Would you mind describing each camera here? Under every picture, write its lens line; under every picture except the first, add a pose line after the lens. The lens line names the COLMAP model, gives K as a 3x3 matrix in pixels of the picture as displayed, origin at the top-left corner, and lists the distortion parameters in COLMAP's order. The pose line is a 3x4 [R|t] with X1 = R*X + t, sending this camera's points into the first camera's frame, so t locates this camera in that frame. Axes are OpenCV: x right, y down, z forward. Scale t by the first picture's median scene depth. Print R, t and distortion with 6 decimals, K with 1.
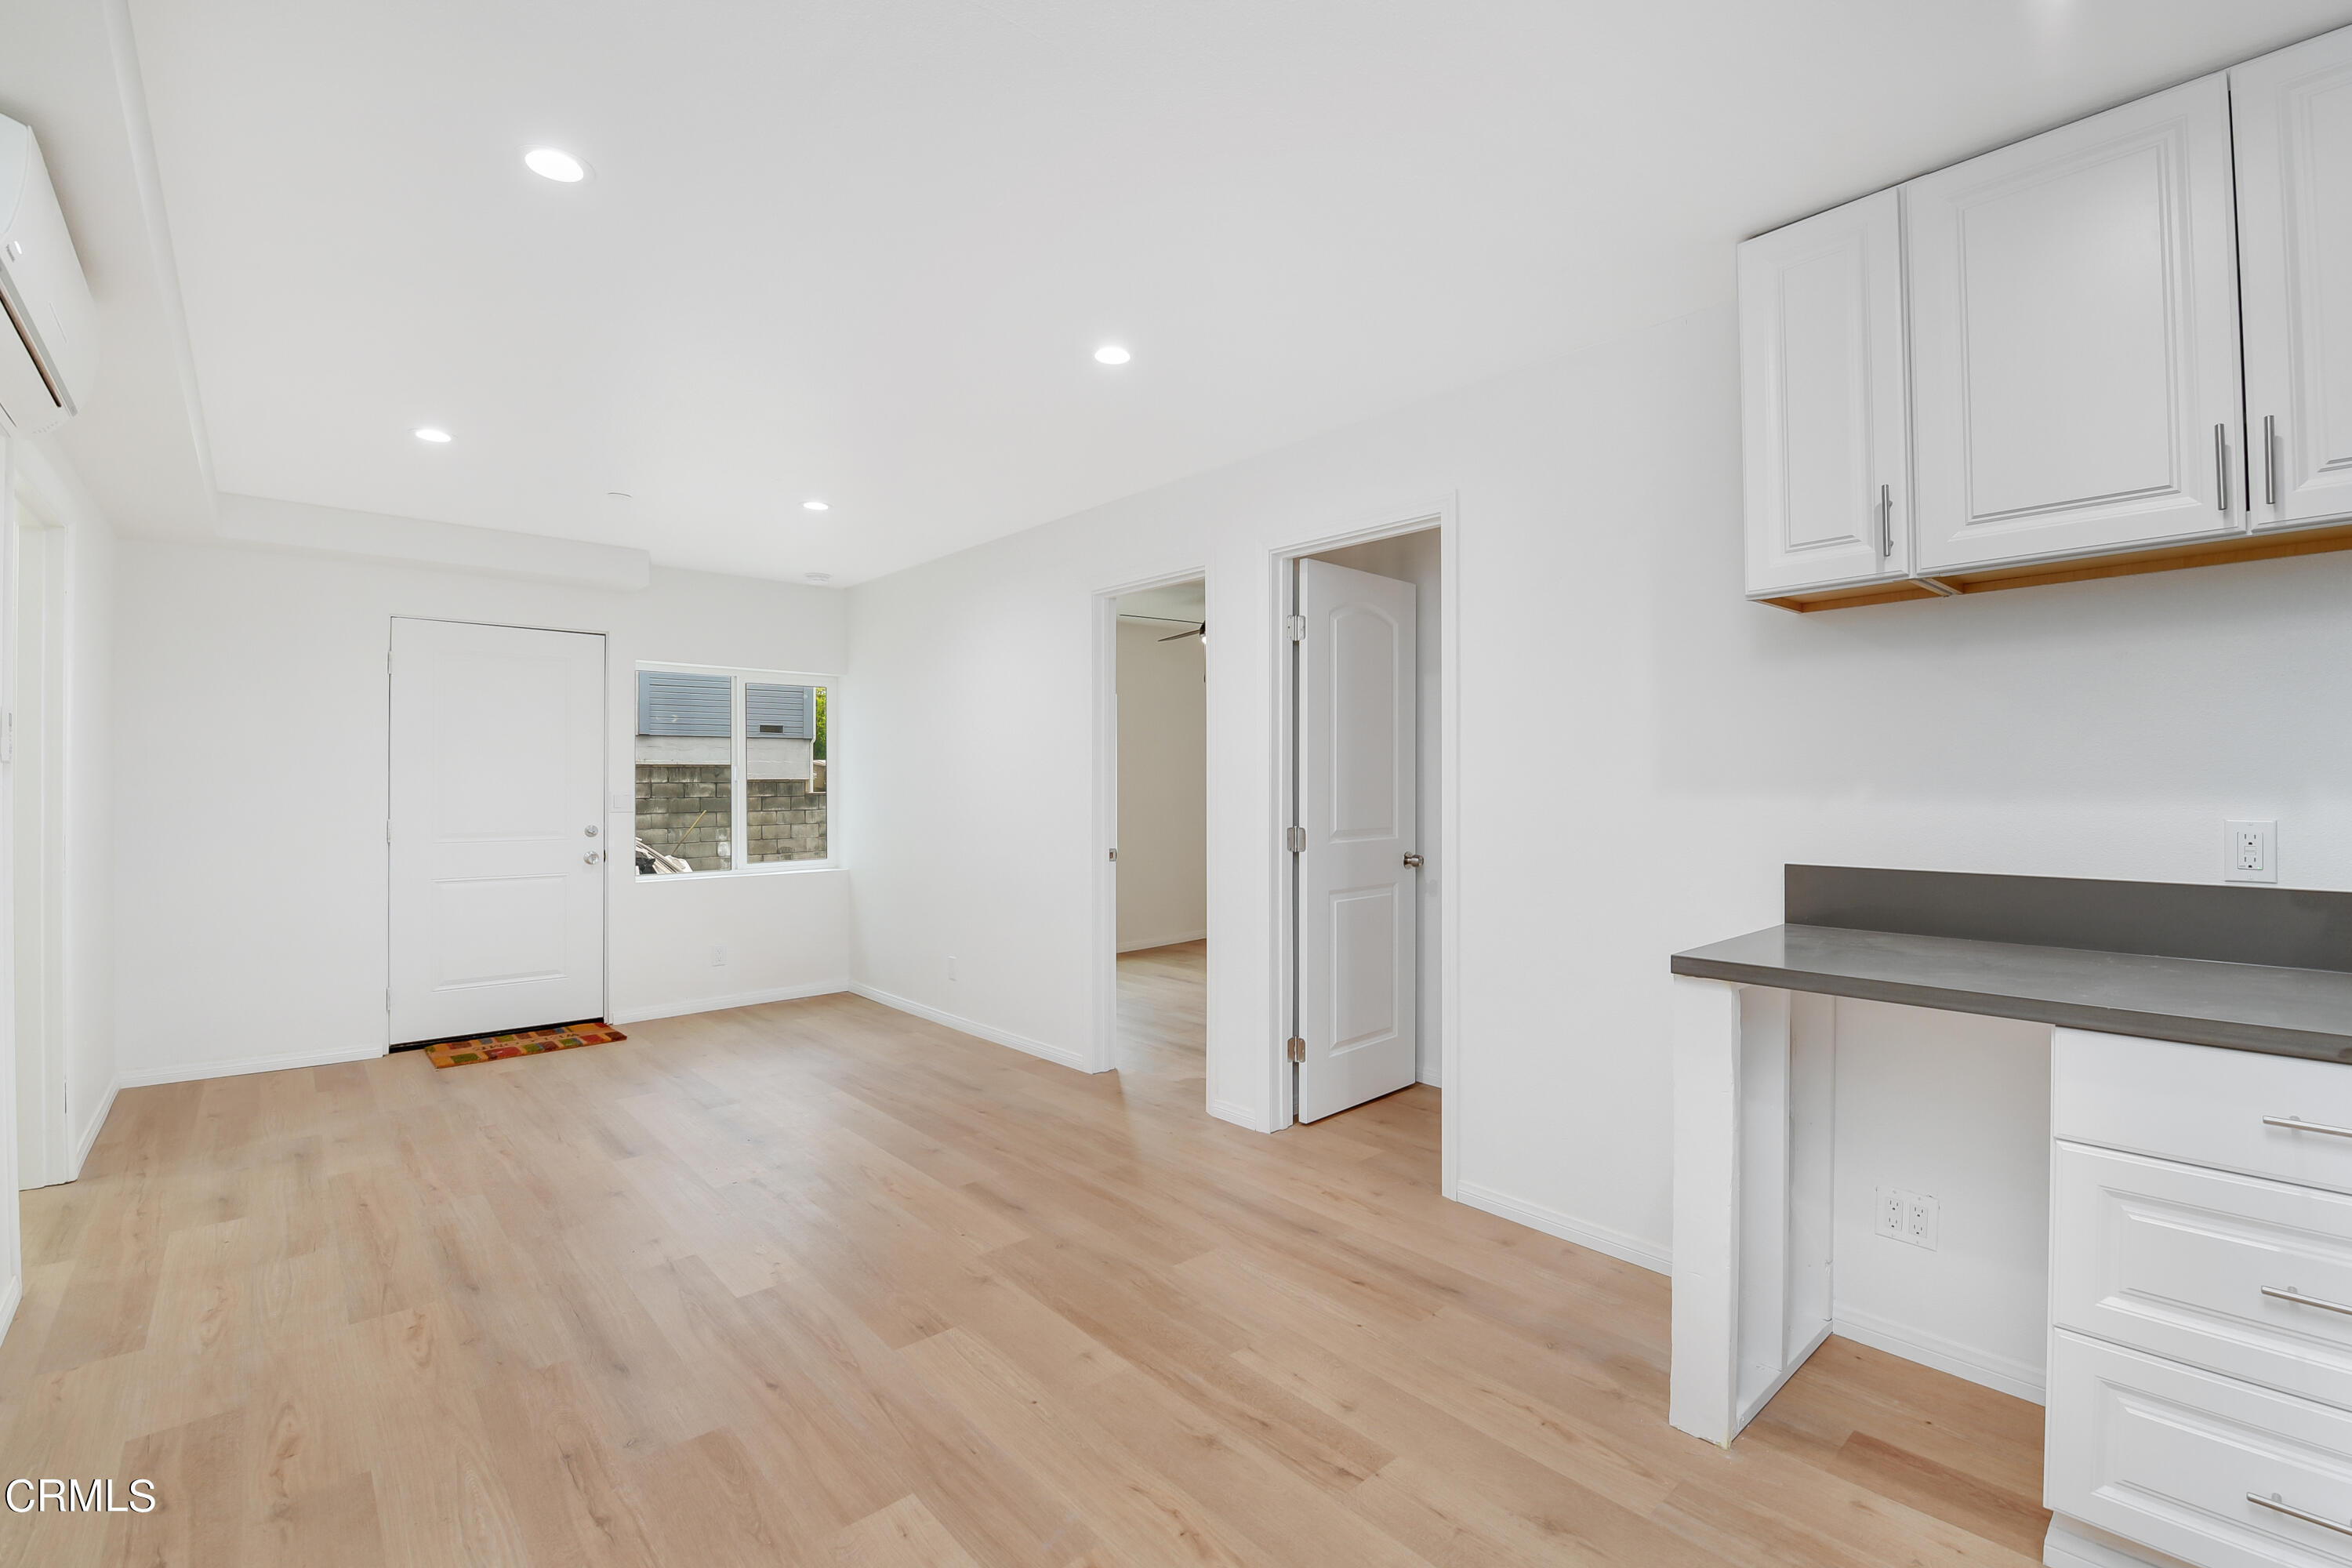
lens RADIAL K [[1037.4, 0, 1167.2], [0, 1037.4, 765.1], [0, 0, 1]] dist [-0.012340, -0.001903]
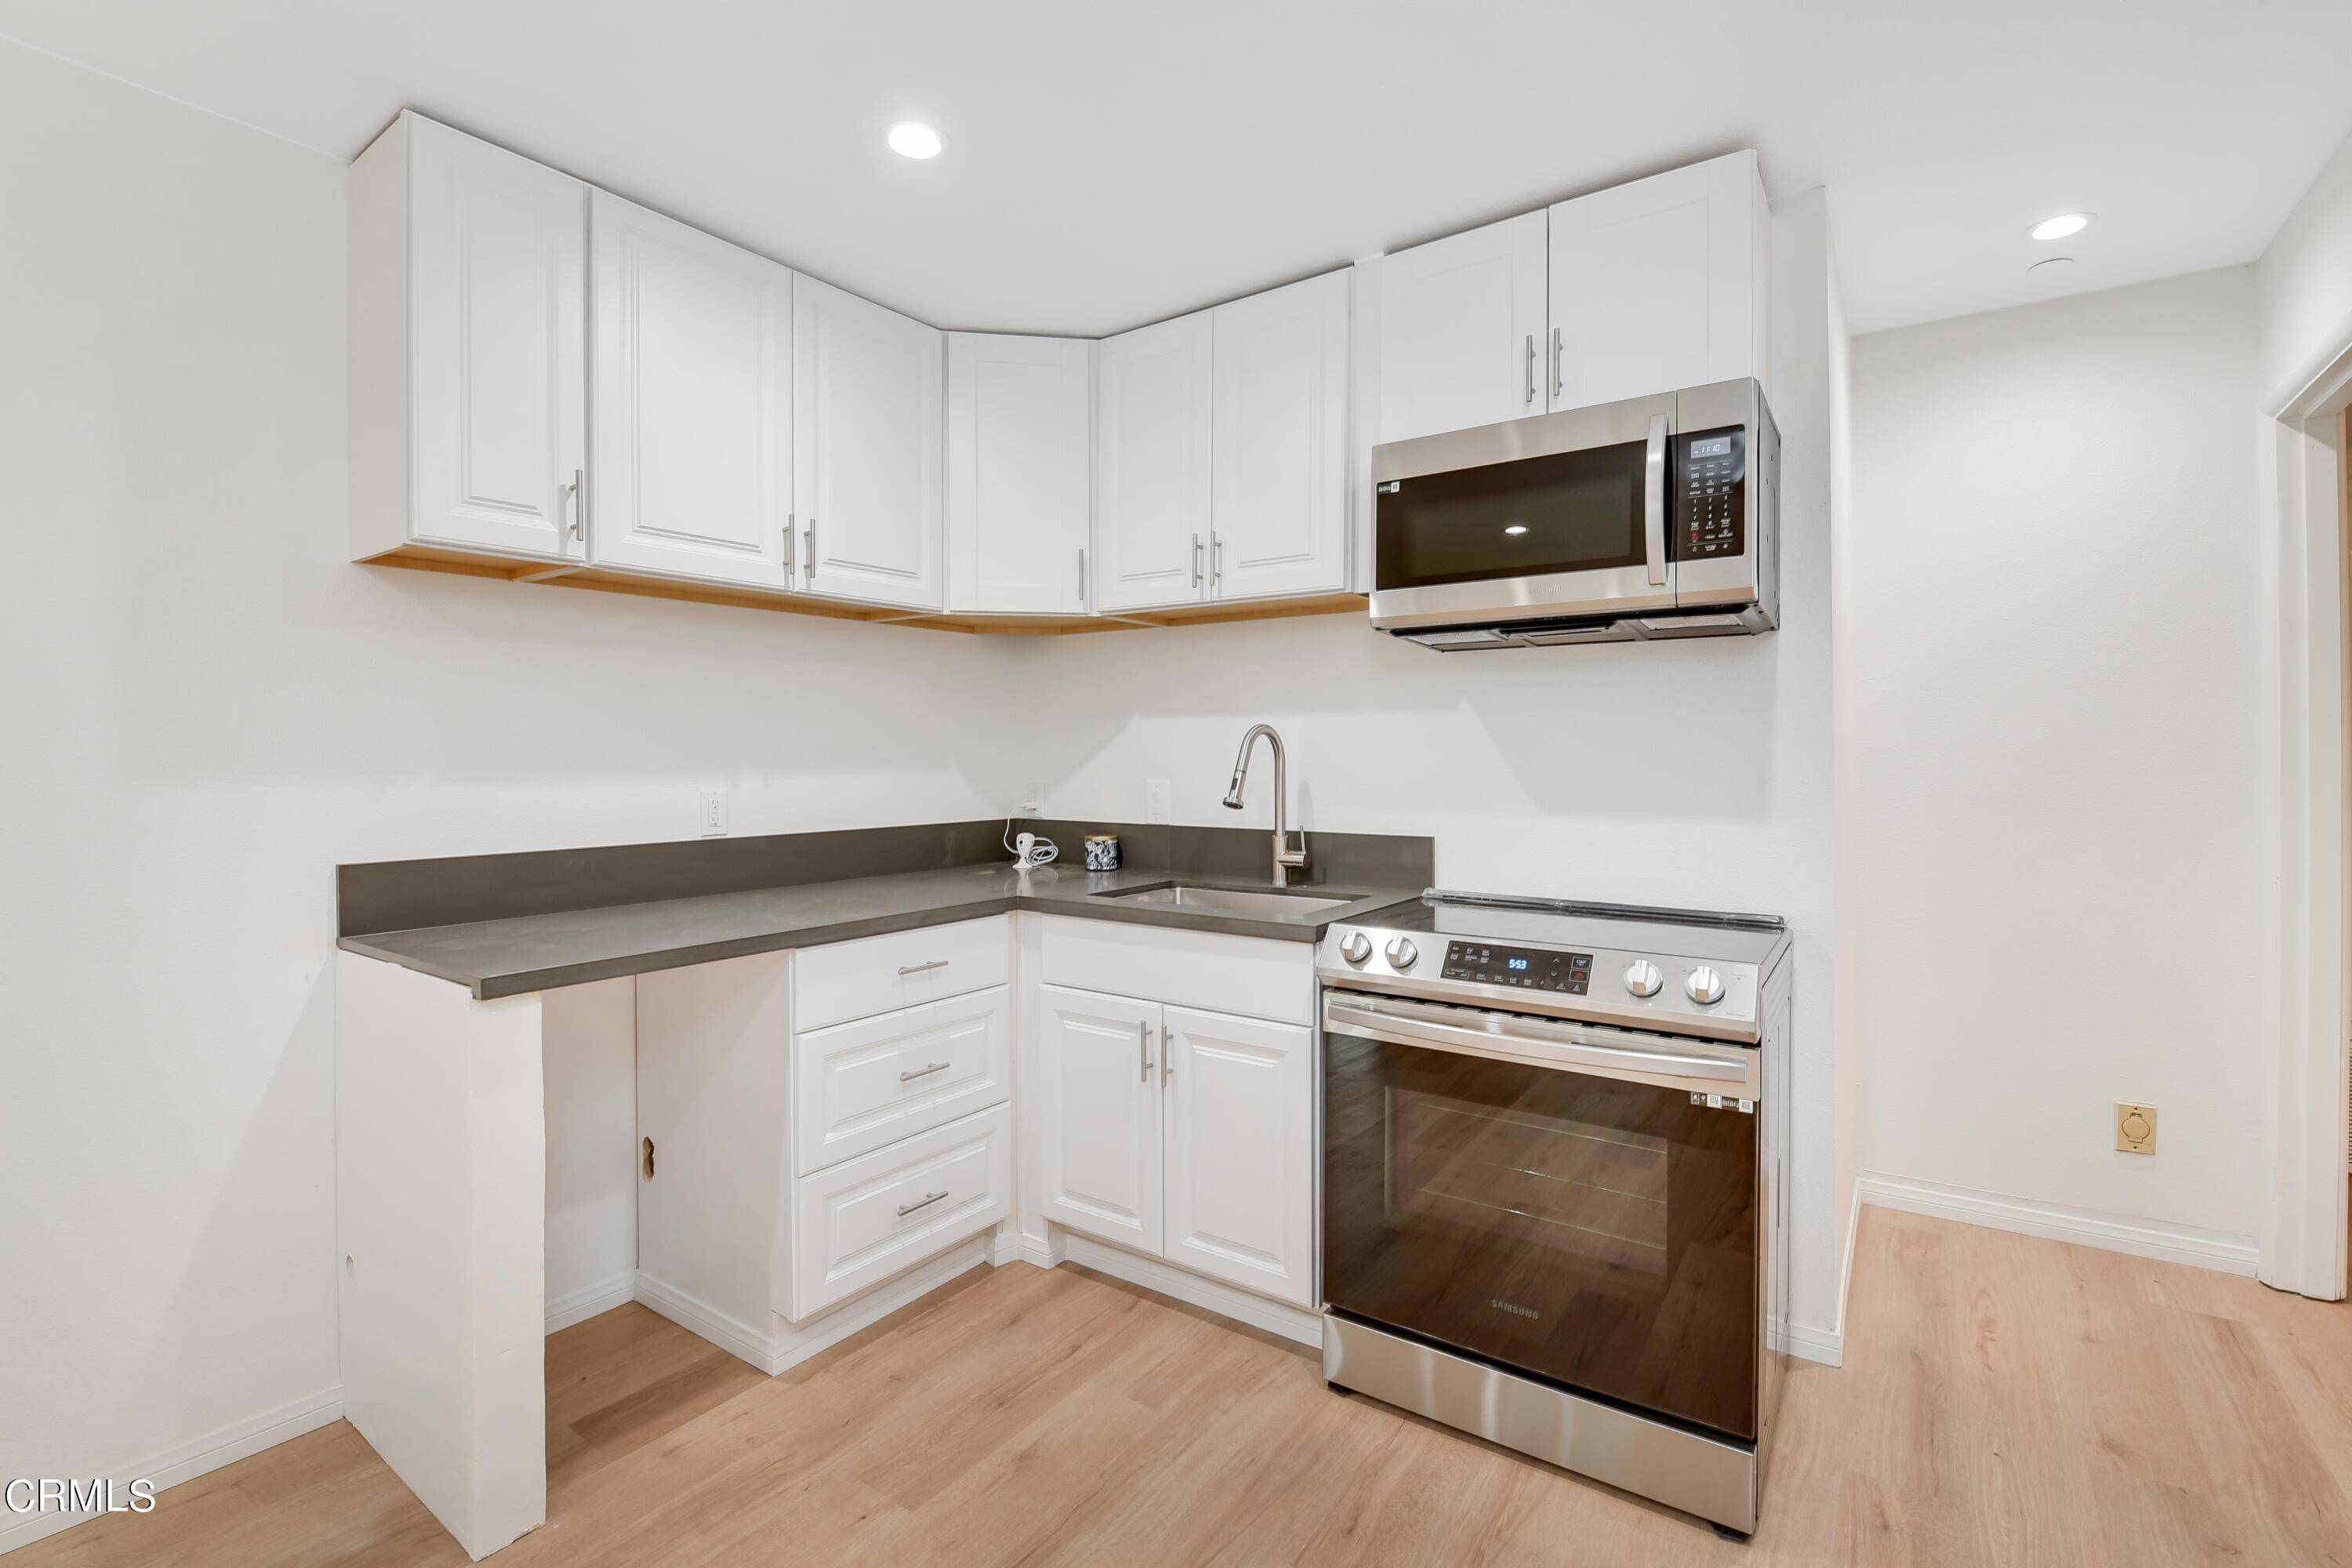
lens RADIAL K [[1037.4, 0, 1170.2], [0, 1037.4, 772.1], [0, 0, 1]] dist [-0.012340, -0.001903]
pose [[-0.228319, 0.001311, 0.973586, -0.430185], [-0.002026, 0.999996, -0.001821, 0.026591], [-0.973584, -0.002388, -0.228315, 0.687794]]
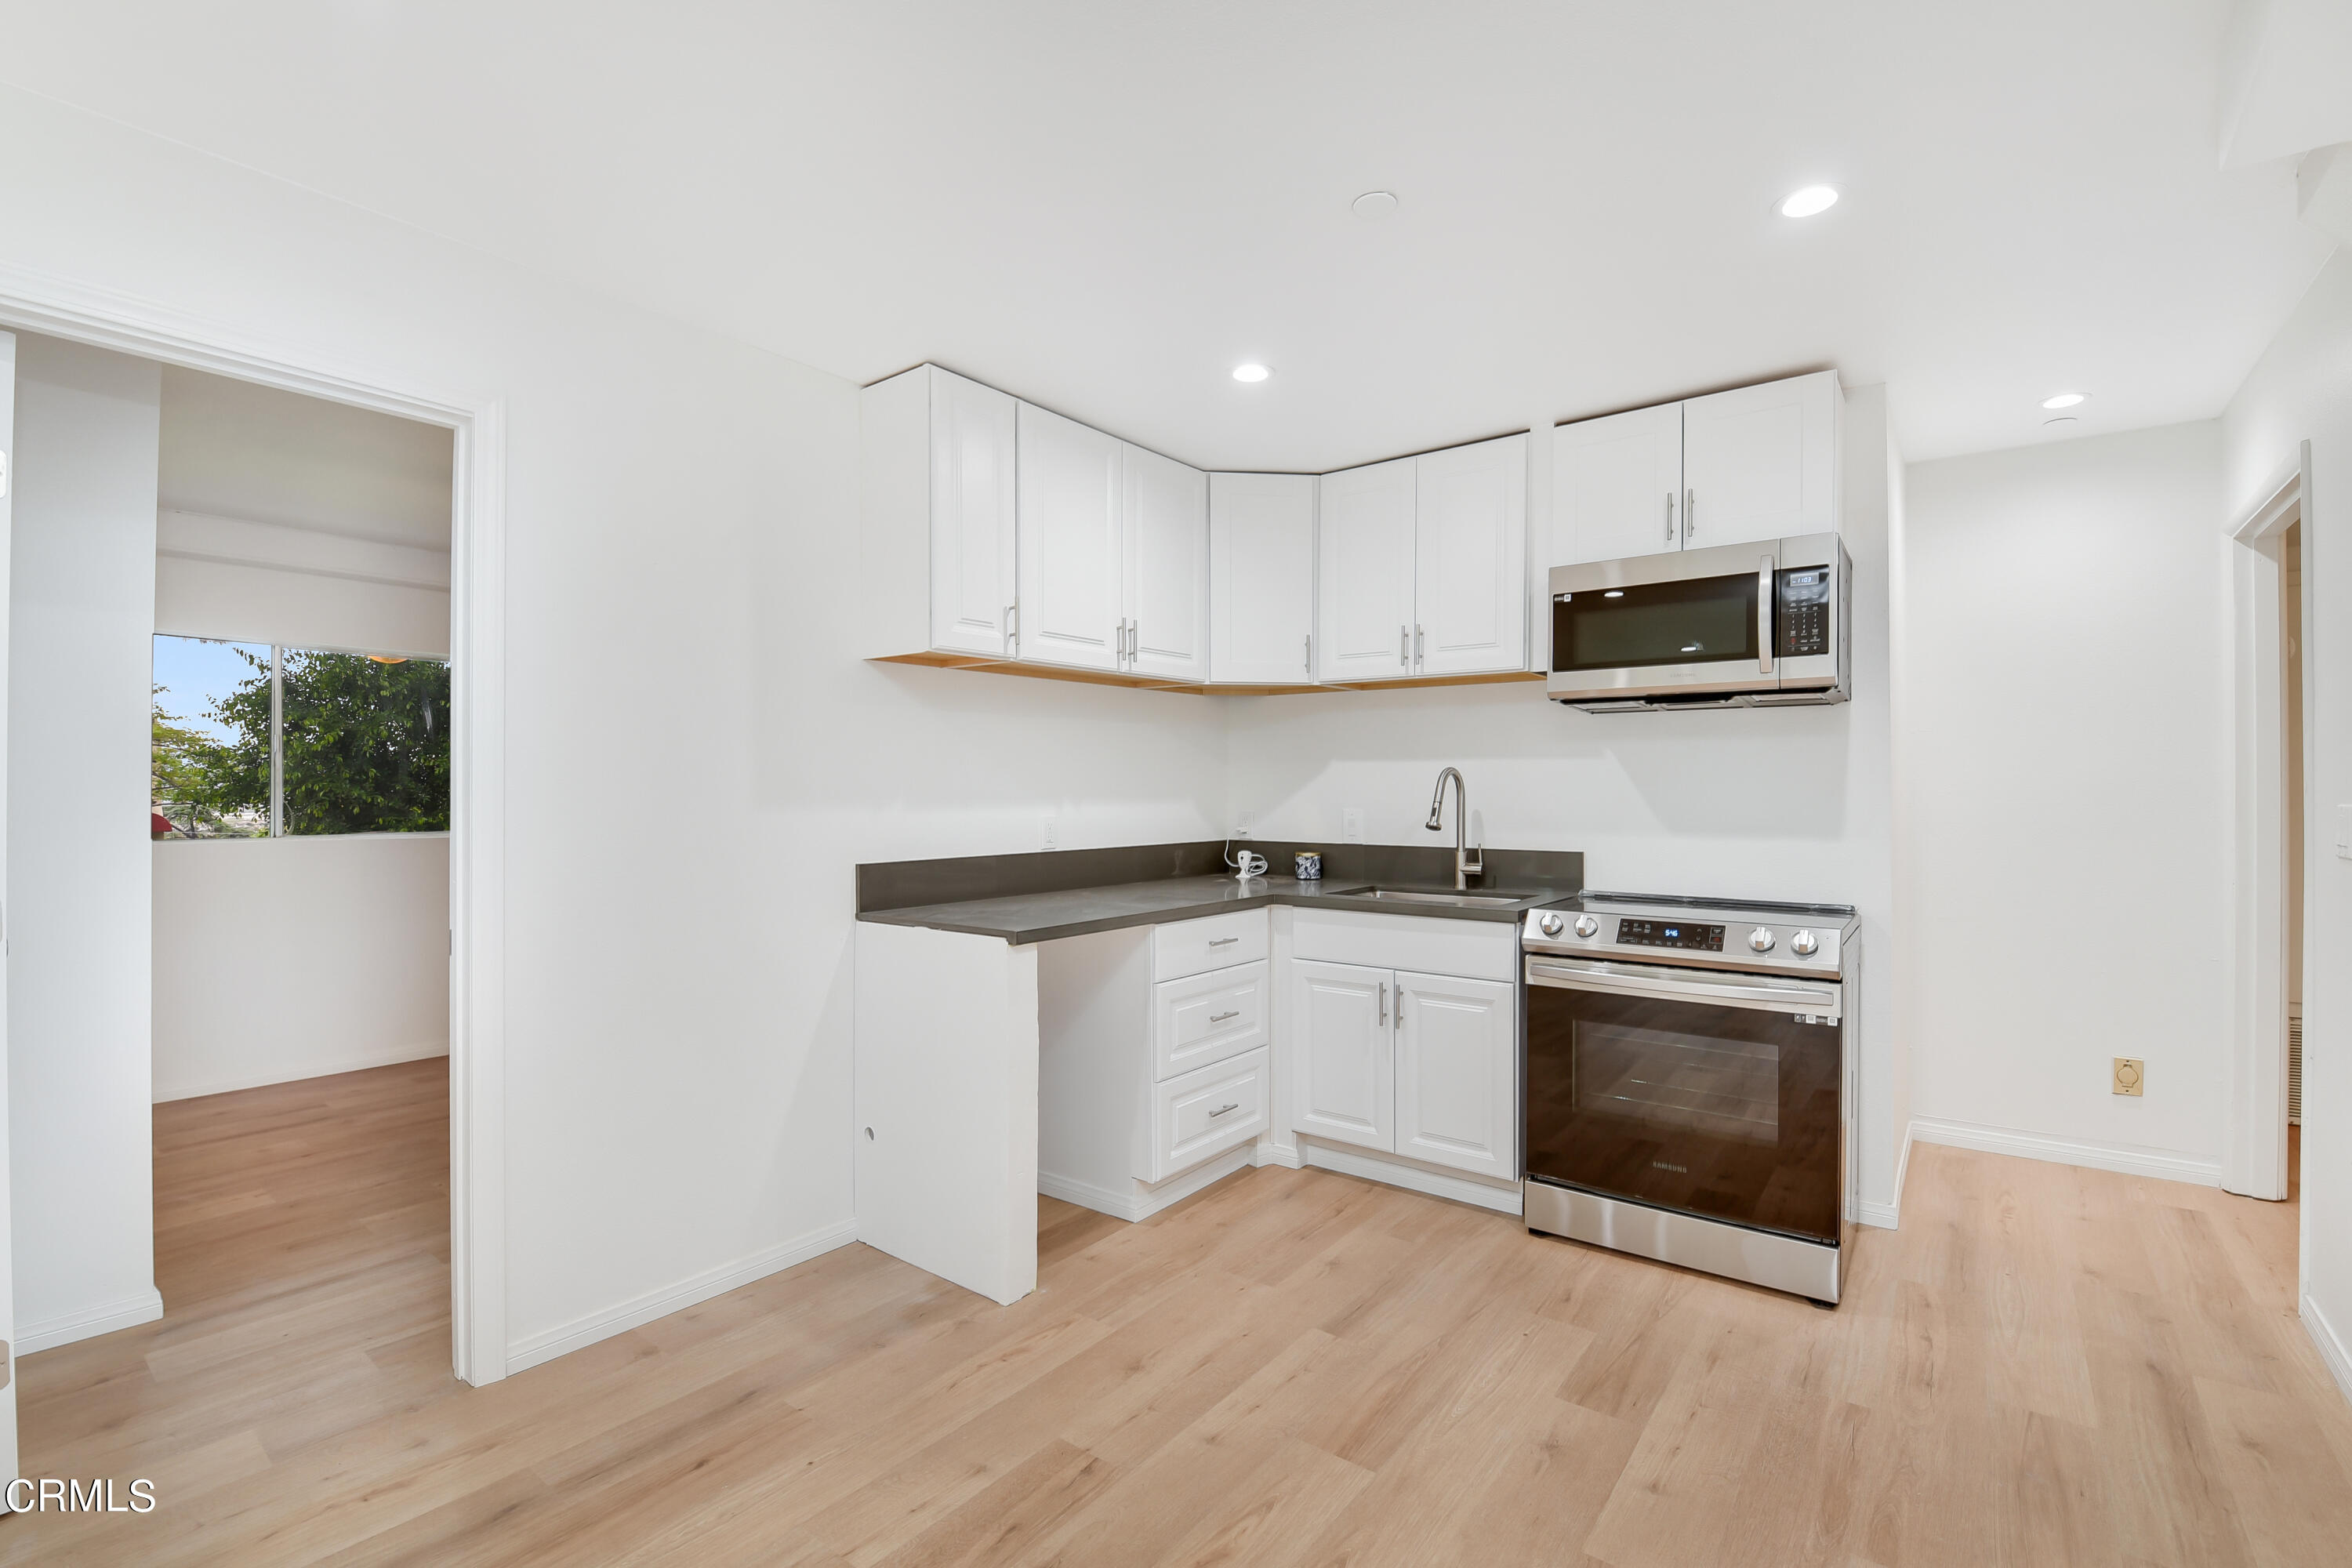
lens RADIAL K [[1030.8, 0, 1166.5], [0, 1030.8, 804.1], [0, 0, 1]] dist [-0.012358, -0.002284]
pose [[-0.185994, 0.003086, 0.982546, -0.821313], [-0.003665, 0.999986, -0.003835, 0.034325], [-0.982544, -0.004314, -0.185980, 1.095066]]
